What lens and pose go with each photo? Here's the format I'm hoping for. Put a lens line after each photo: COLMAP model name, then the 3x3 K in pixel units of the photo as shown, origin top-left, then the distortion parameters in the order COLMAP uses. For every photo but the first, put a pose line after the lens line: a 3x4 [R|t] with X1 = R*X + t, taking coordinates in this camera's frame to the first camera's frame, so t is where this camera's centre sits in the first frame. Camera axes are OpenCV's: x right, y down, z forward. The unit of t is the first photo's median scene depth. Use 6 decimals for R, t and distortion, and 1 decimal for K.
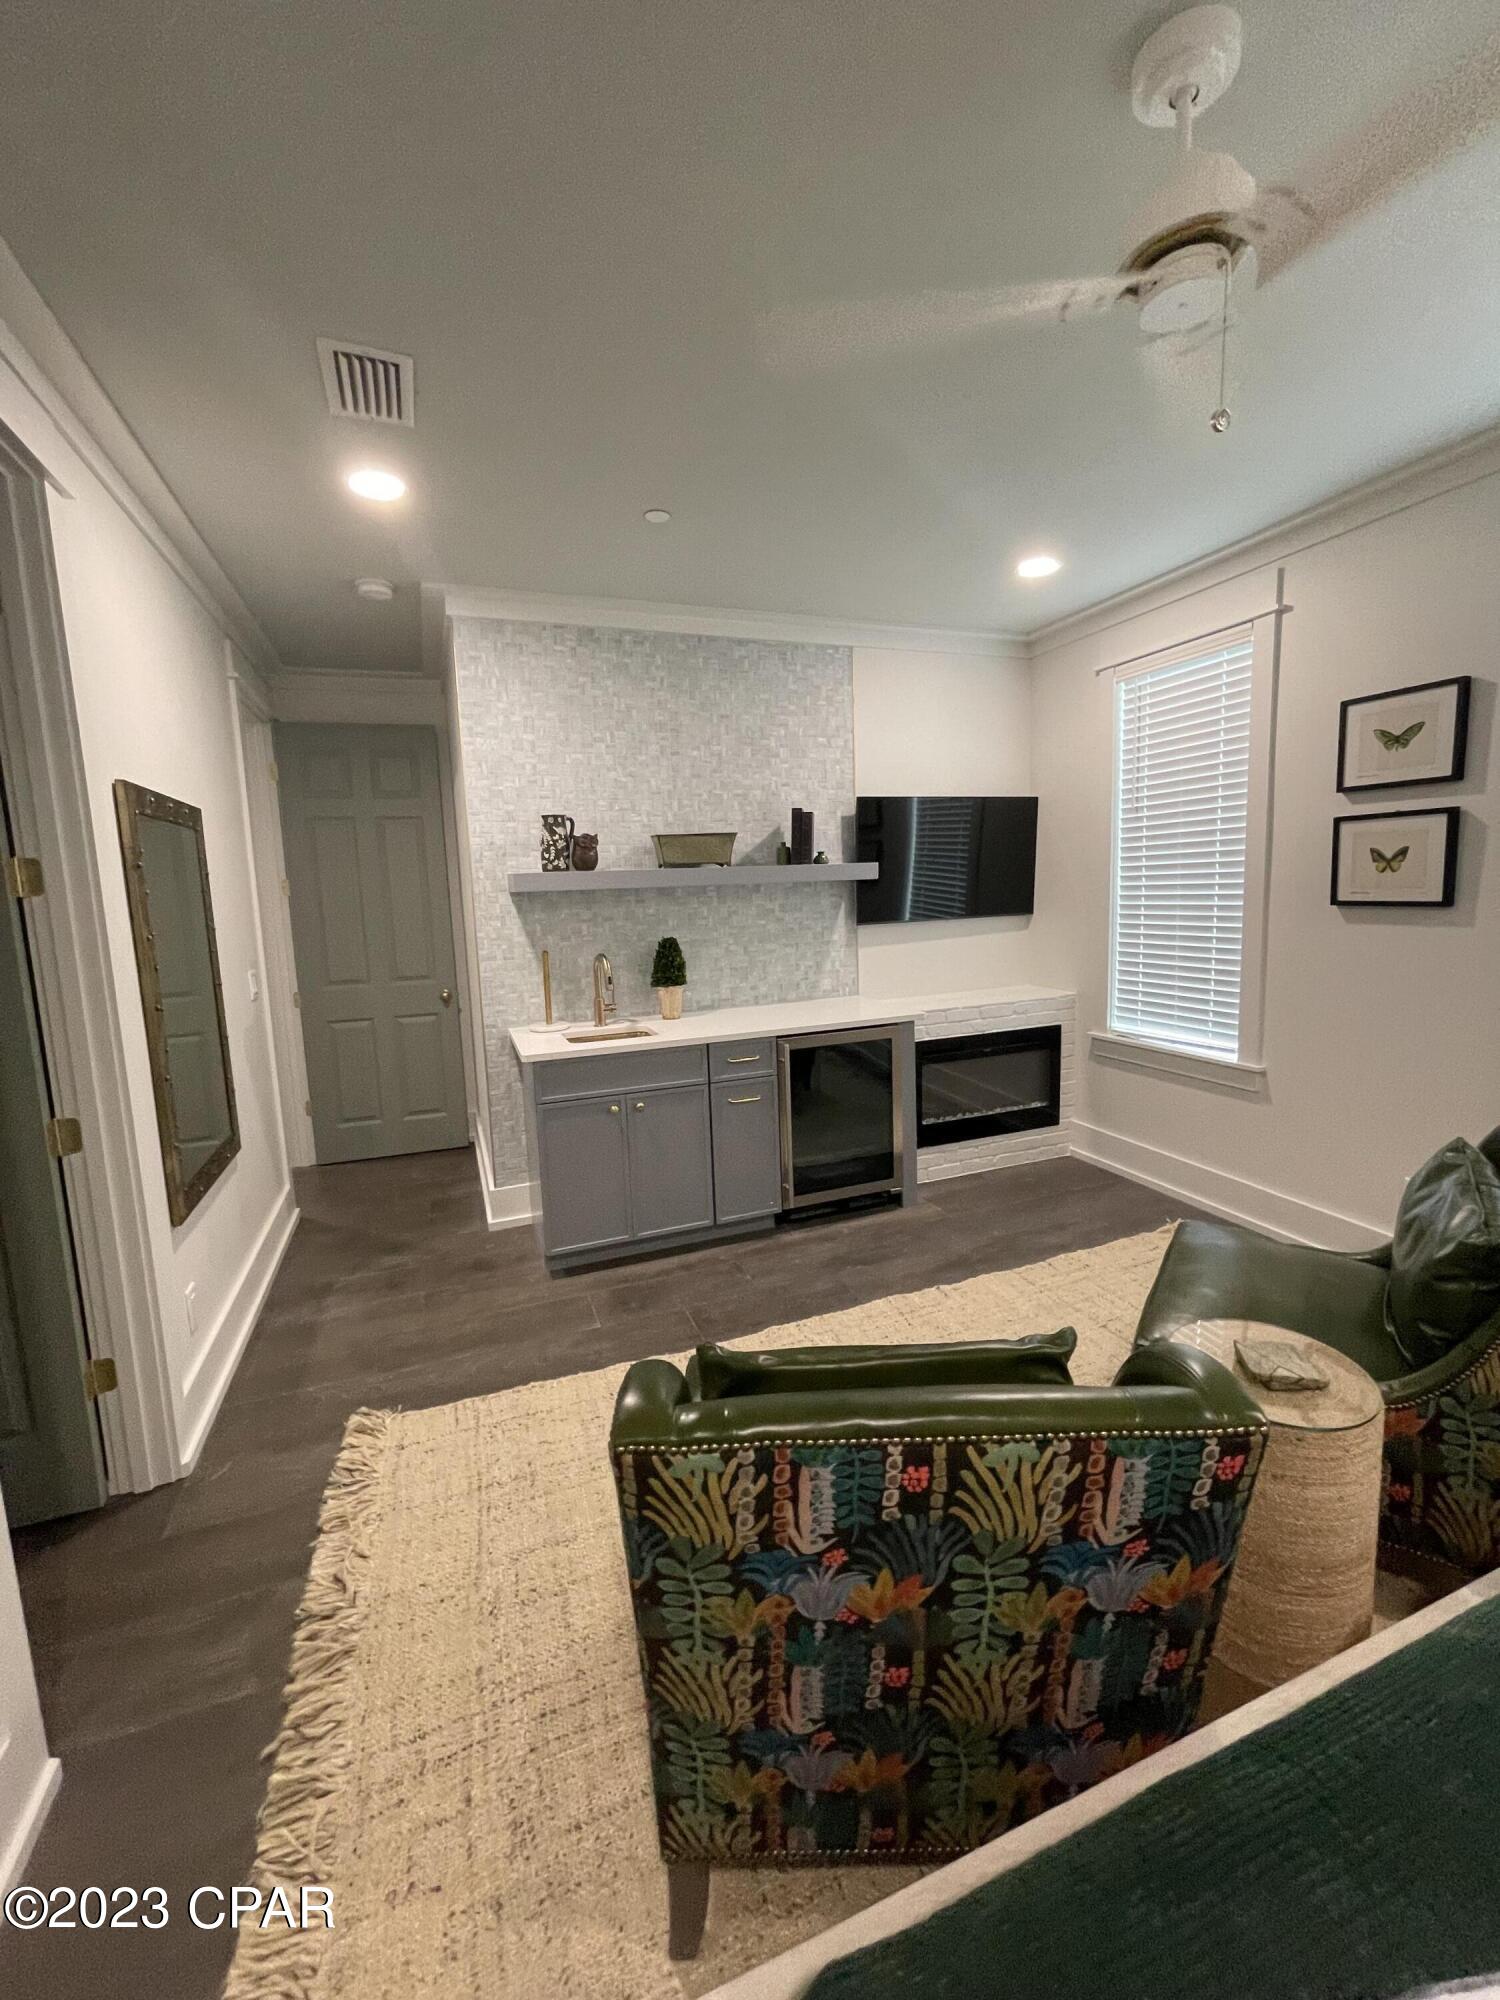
lens RADIAL K [[810.4, 0, 752.4], [0, 810.4, 988.3], [0, 0, 1]] dist [0.001841, -0.000510]
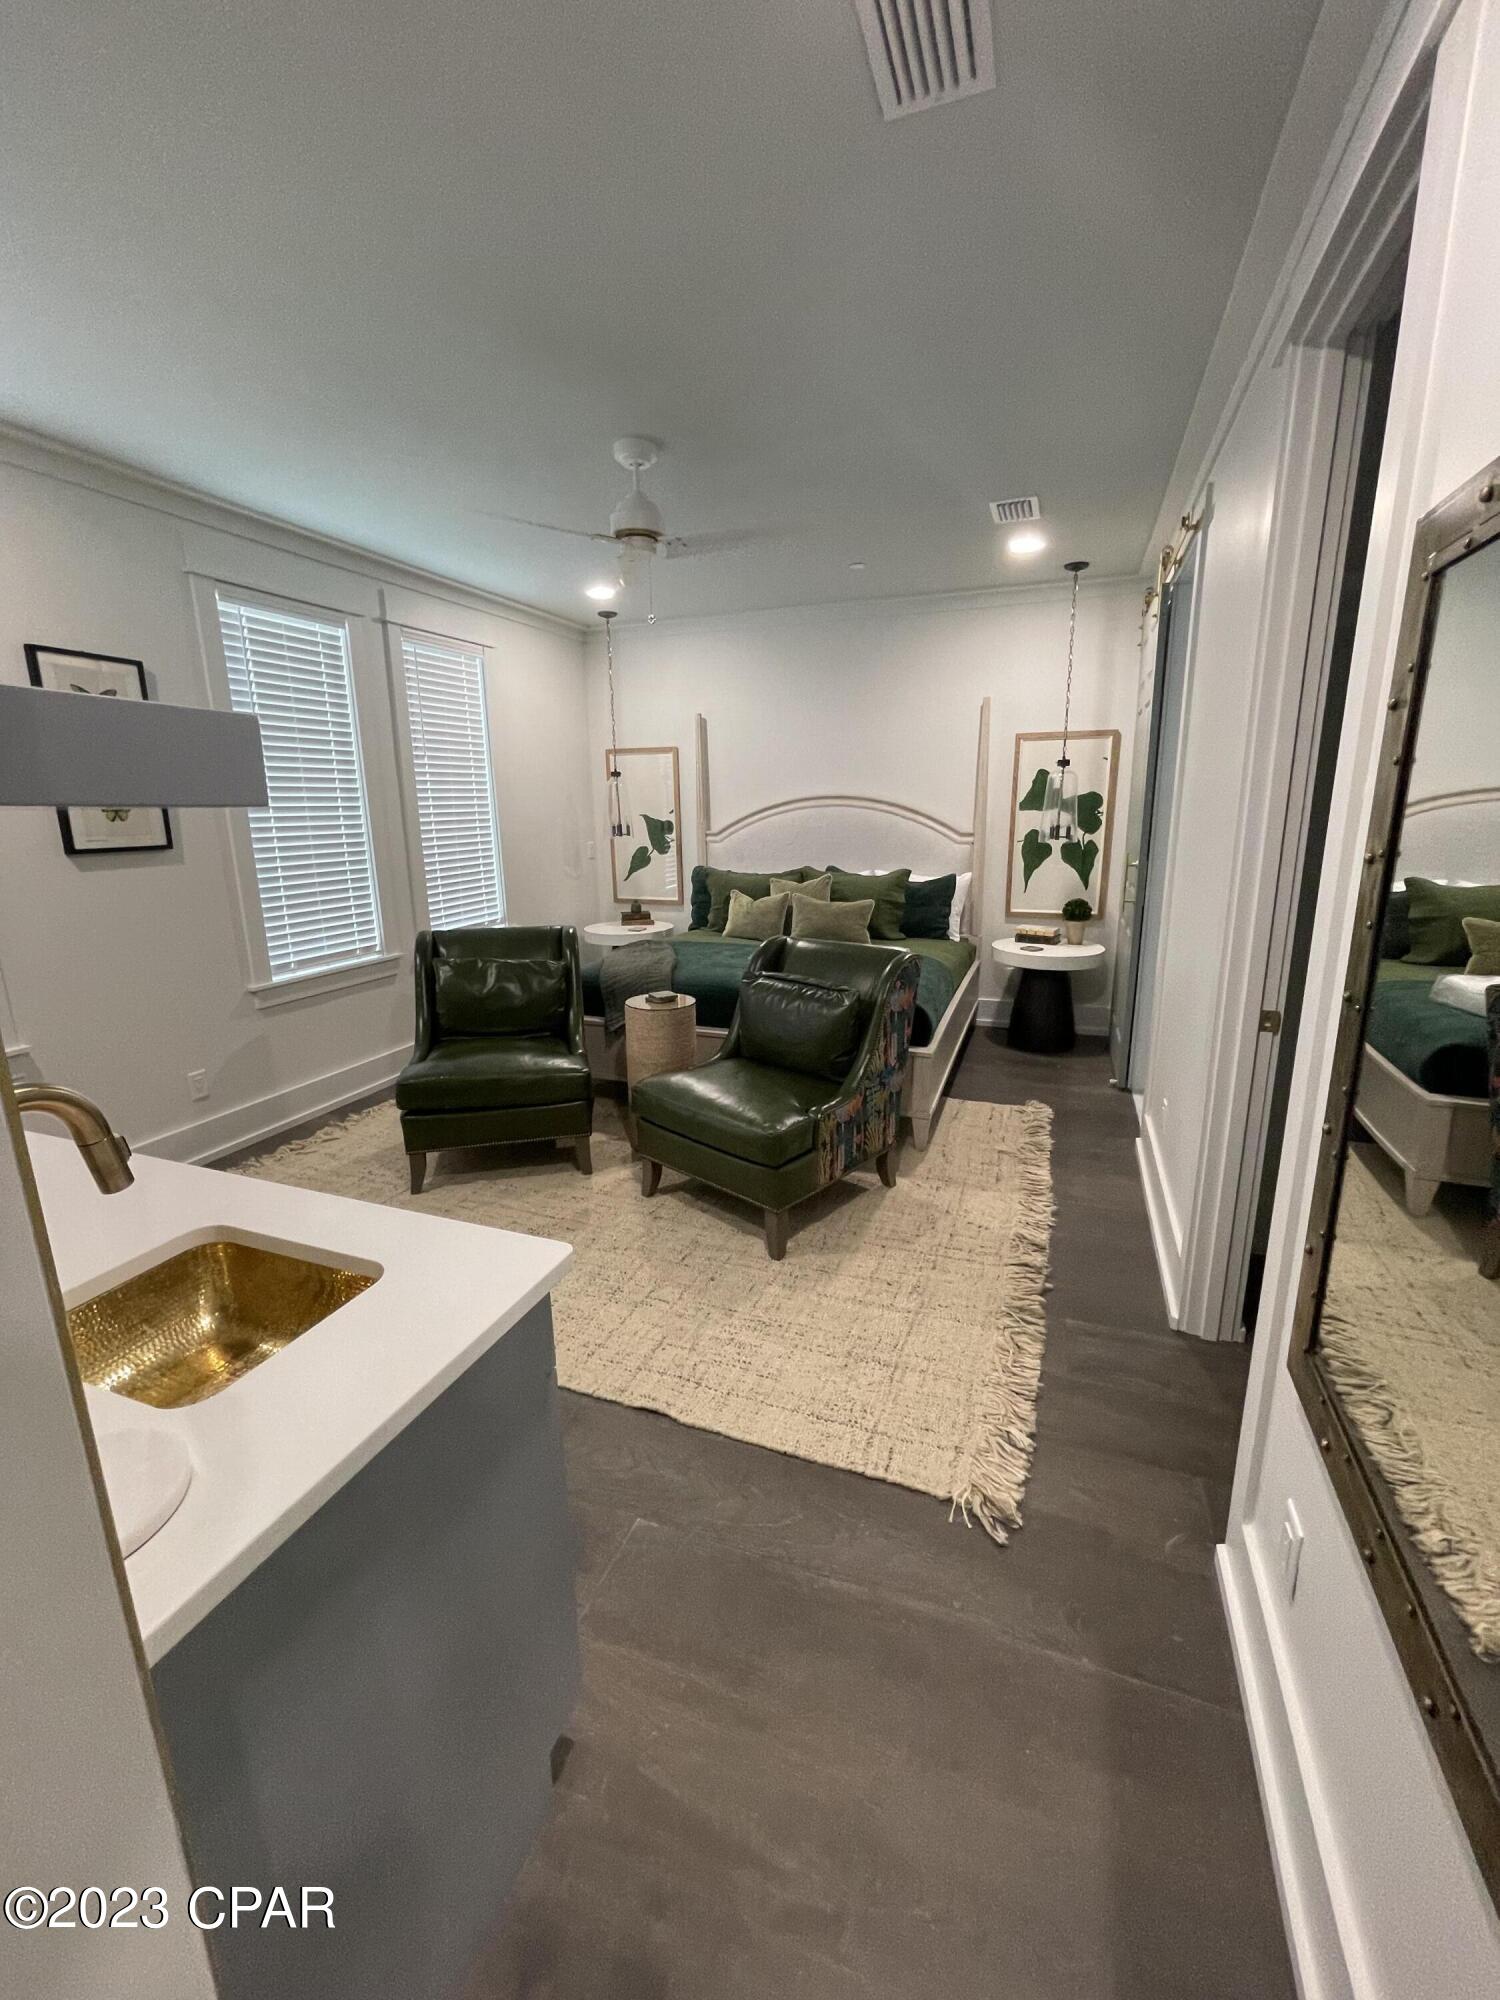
lens RADIAL K [[810.4, 0, 752.4], [0, 810.4, 988.3], [0, 0, 1]] dist [0.001841, -0.000510]
pose [[-0.740227, -0.104820, 0.664136, -0.664617], [0.124221, 0.949447, 0.288304, -0.146074], [-0.660782, 0.295910, -0.689786, 1.334815]]
